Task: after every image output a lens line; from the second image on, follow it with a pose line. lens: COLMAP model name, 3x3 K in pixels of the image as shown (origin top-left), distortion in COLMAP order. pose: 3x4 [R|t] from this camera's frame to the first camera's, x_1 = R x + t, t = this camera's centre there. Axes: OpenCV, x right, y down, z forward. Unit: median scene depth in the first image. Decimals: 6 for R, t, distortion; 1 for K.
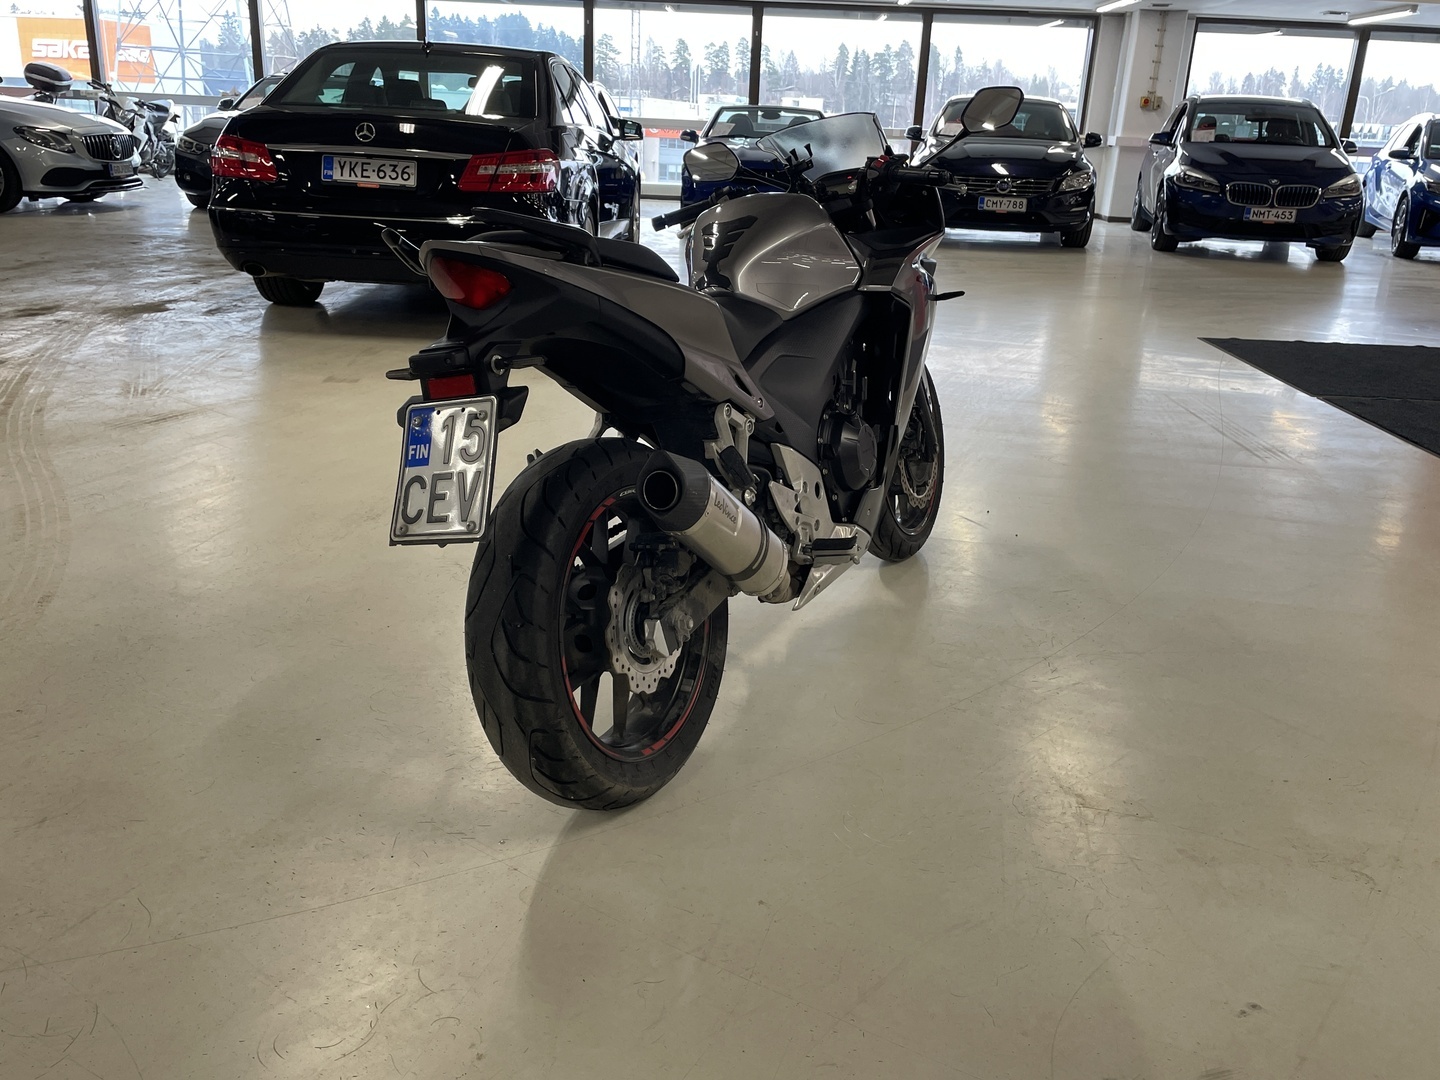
lens RADIAL K [[1150.0, 0, 720.0], [0, 1150.0, 540.0], [0, 0, 1]] dist [0.038154, 0.001553]
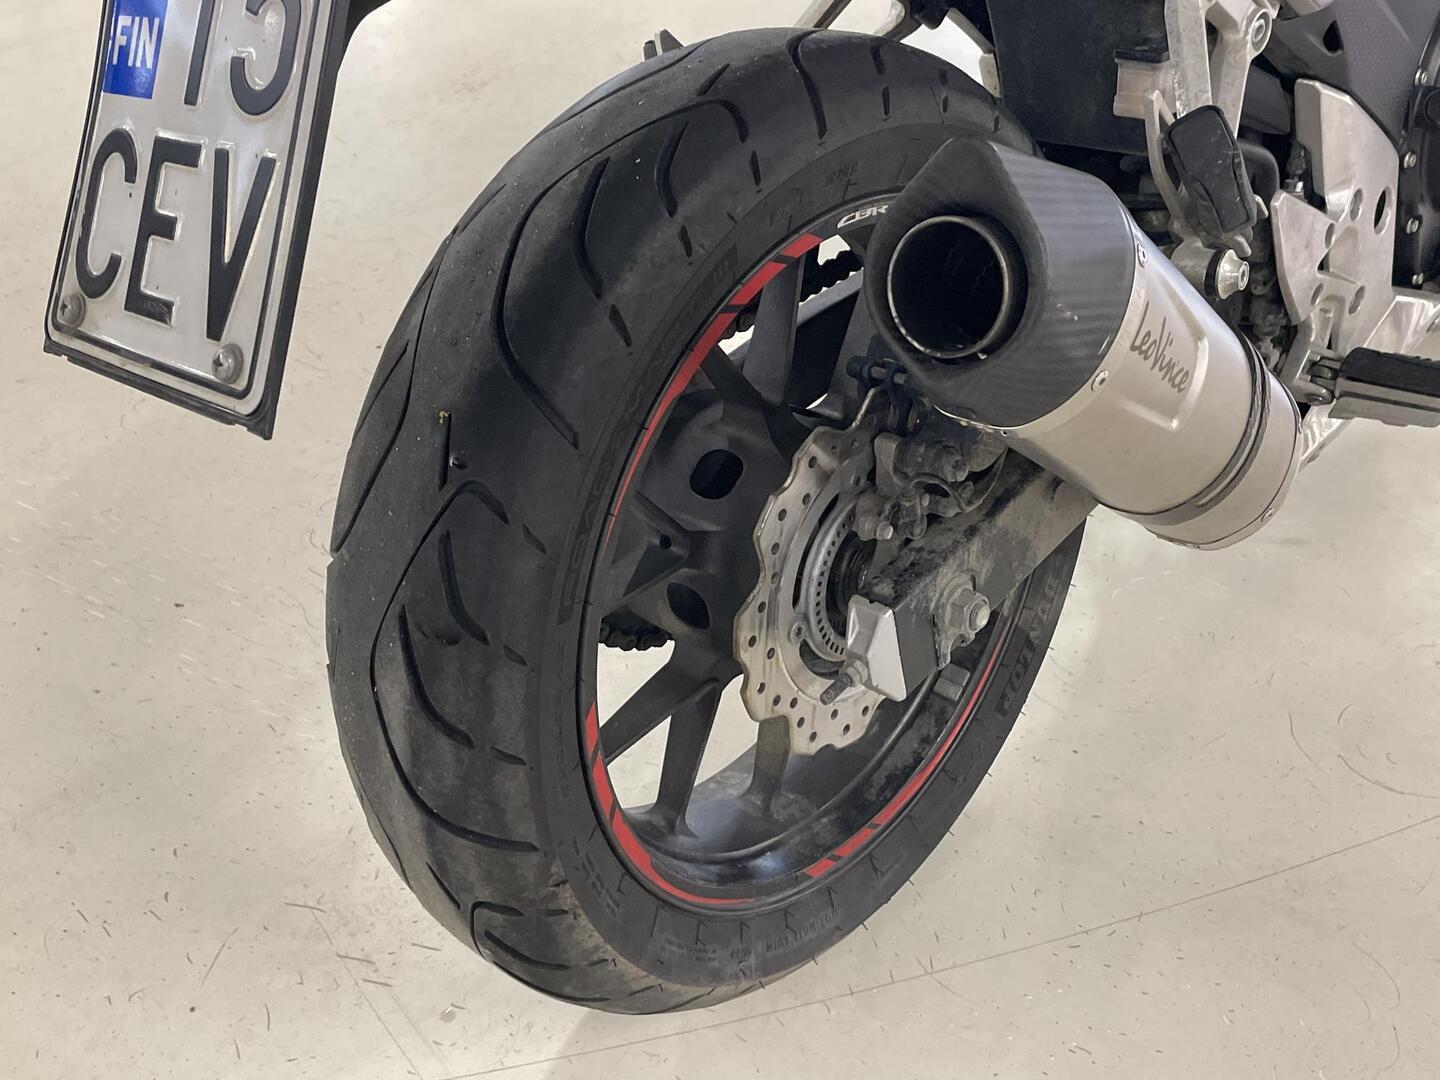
lens RADIAL K [[1430.9, 0, 720.0], [0, 1430.9, 540.0], [0, 0, 1]] dist [0.066507, -0.084407]
pose [[0.966478, 0.181092, -0.182006, -0.027311], [-0.119470, 0.944662, 0.305517, -0.075461], [0.227261, -0.273532, 0.934630, 0.574129]]
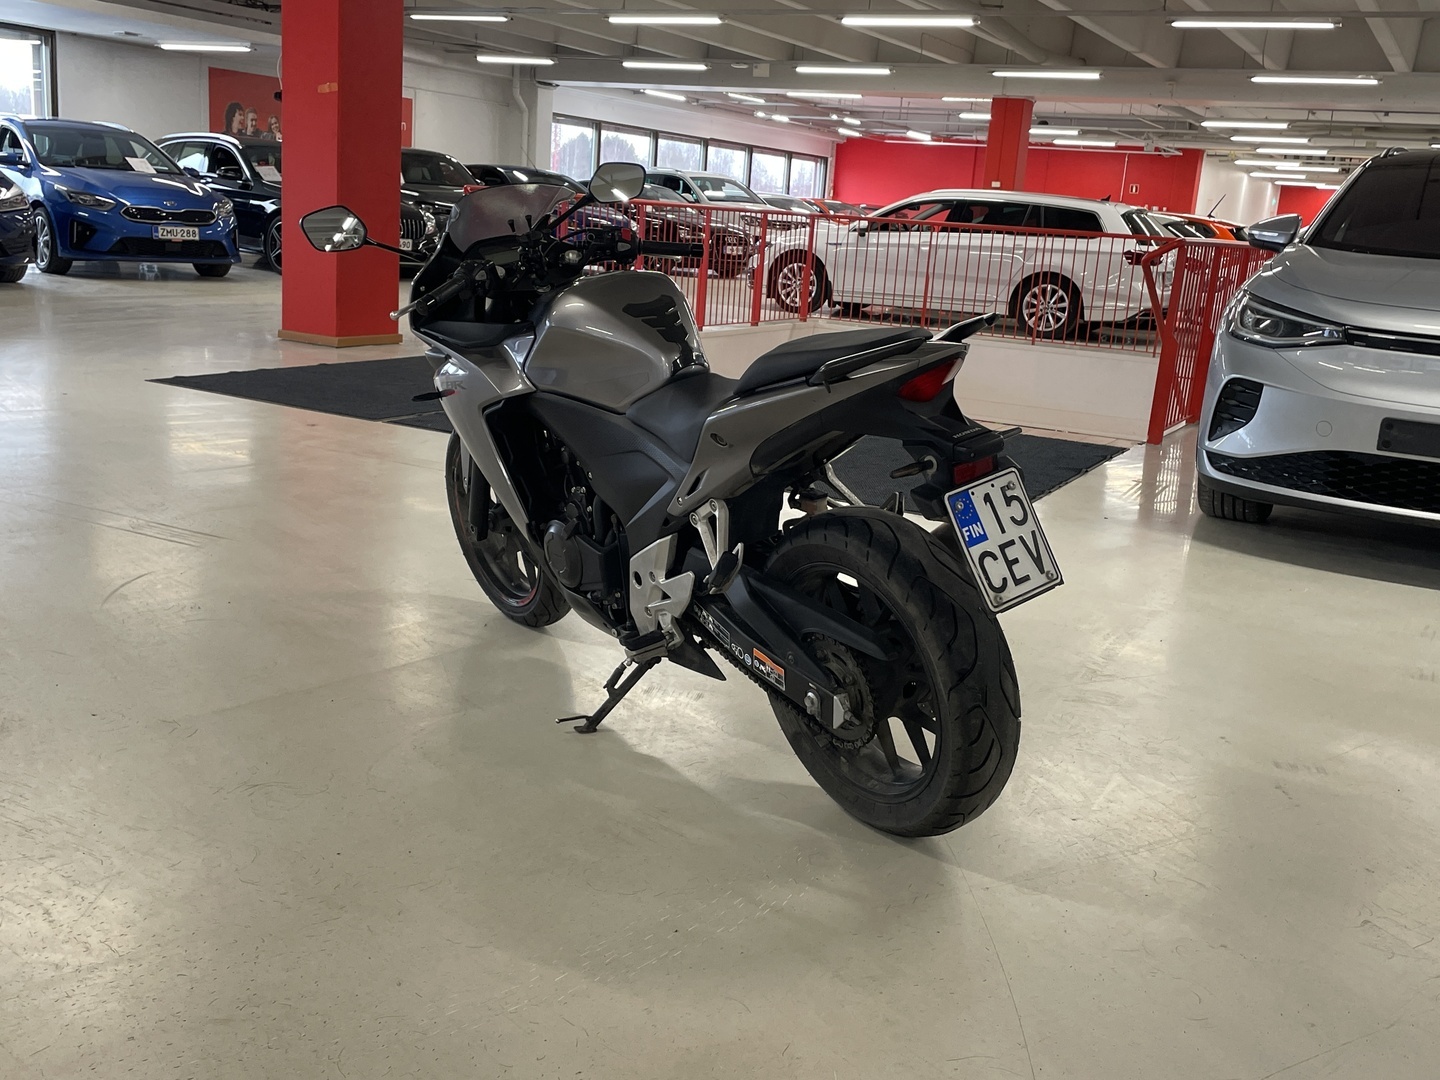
lens RADIAL K [[1430.9, 0, 720.0], [0, 1430.9, 540.0], [0, 0, 1]] dist [0.066507, -0.084407]
pose [[0.406964, -0.212637, 0.888350, -1.377689], [0.239176, 0.963403, 0.121032, -0.254770], [-0.881575, 0.163216, 0.442928, 0.526195]]
